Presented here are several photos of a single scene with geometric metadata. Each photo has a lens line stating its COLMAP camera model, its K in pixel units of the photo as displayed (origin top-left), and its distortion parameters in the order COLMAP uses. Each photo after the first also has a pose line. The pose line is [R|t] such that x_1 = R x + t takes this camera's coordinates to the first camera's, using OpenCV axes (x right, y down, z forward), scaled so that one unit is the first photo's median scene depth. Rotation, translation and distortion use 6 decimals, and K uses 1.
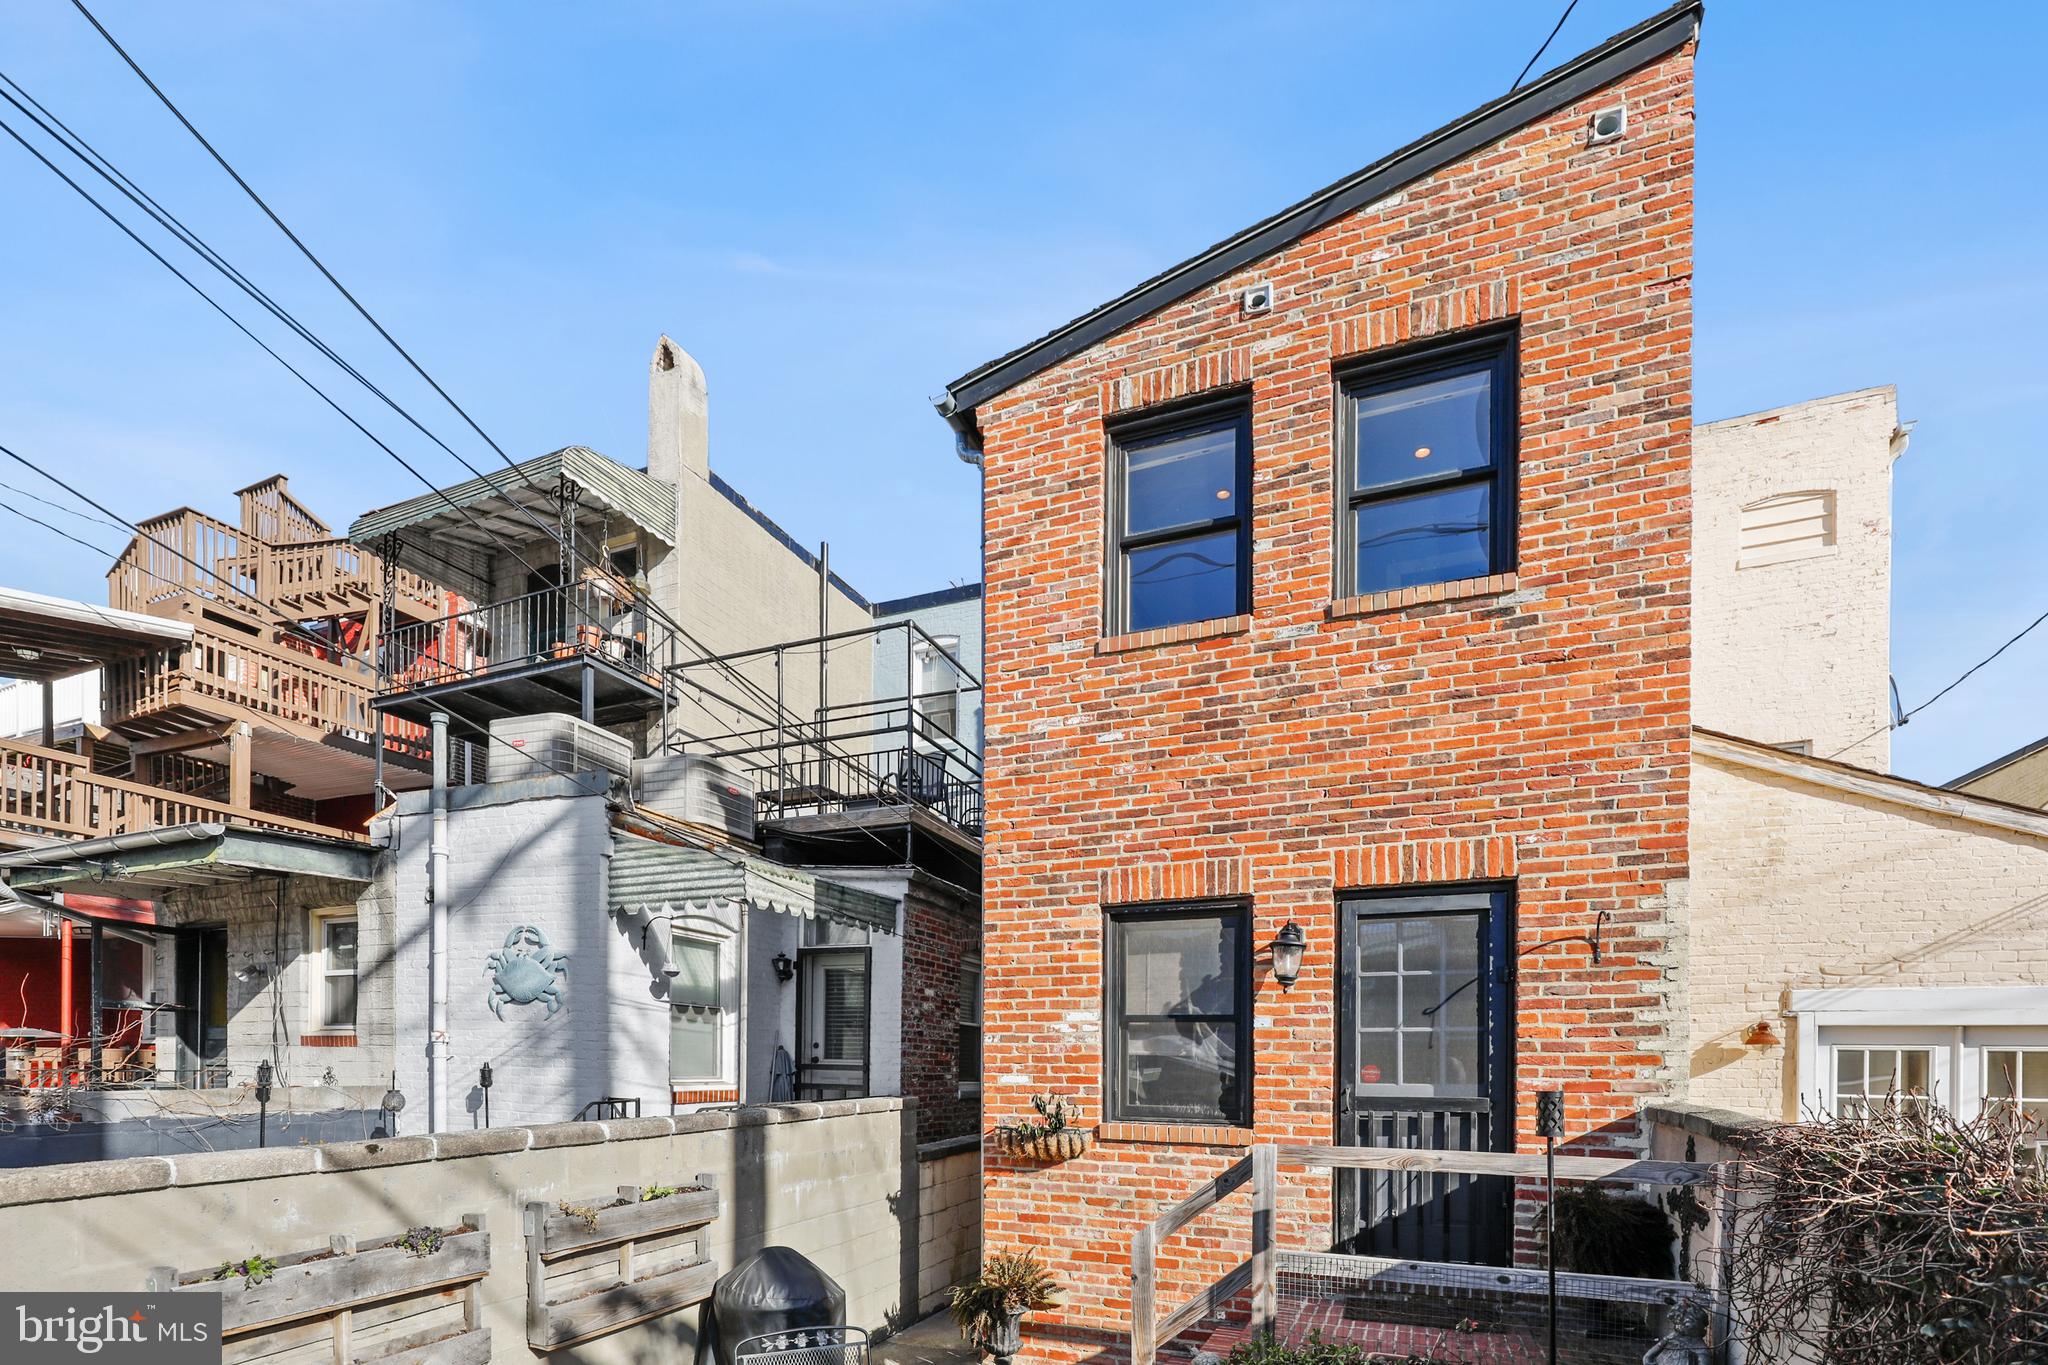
lens RADIAL K [[959.5, 0, 1025.8], [0, 959.5, 686.9], [0, 0, 1]] dist [-0.006839, -0.000717]
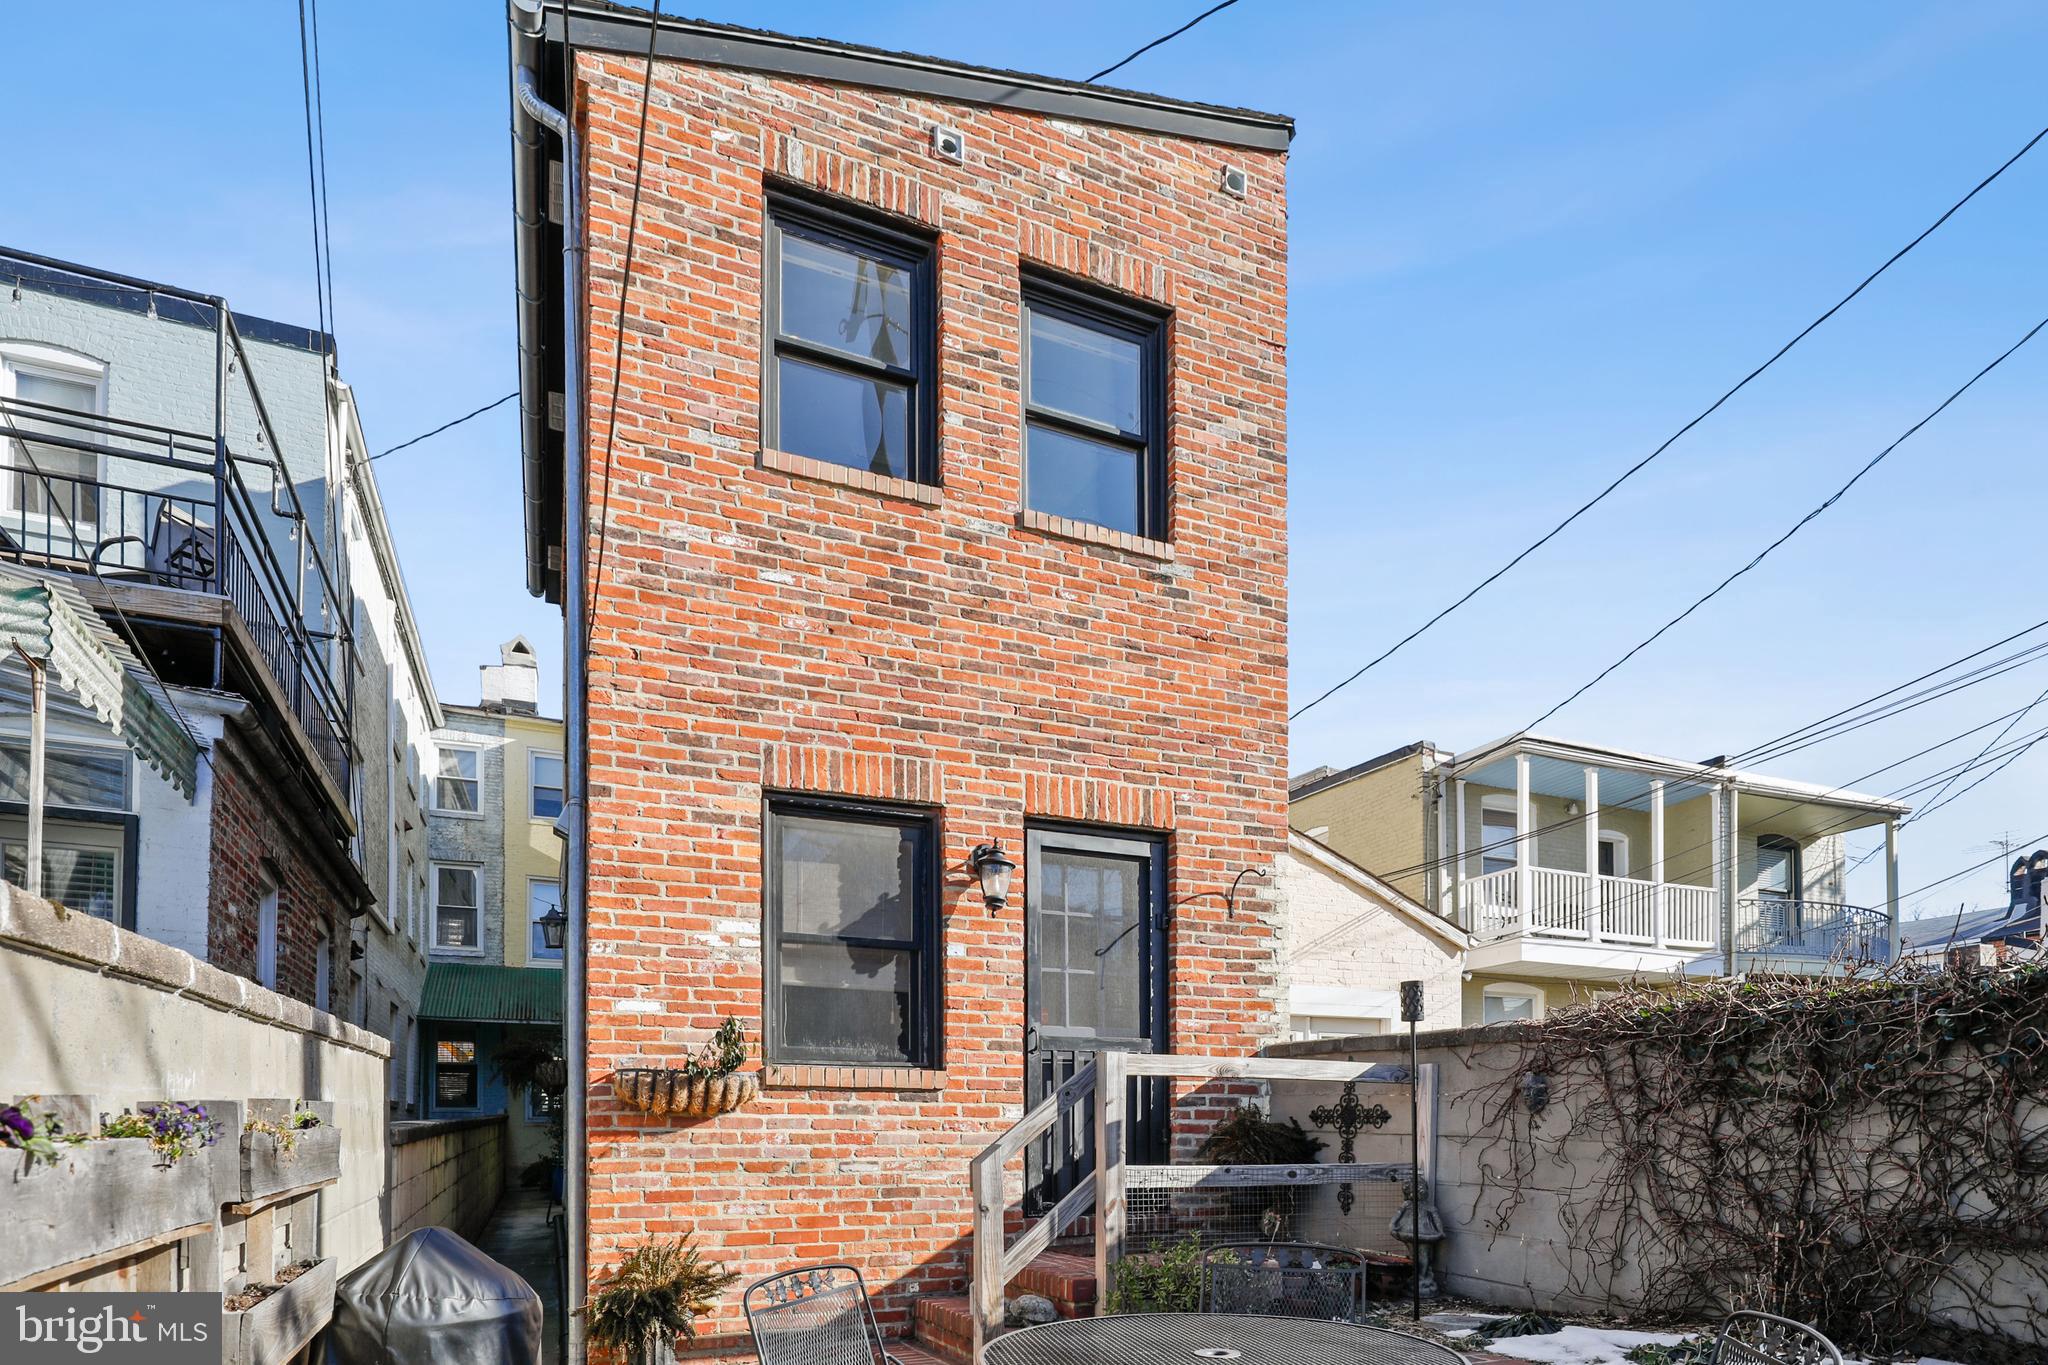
lens RADIAL K [[1213.1, 0, 1025.3], [0, 1213.1, 684.5], [0, 0, 1]] dist [-0.007142, -0.000292]
pose [[0.655432, 0.250974, 0.712335, -0.480620], [-0.247401, 0.962480, -0.111468, 0.210174], [-0.713583, -0.103173, 0.692932, 0.226388]]
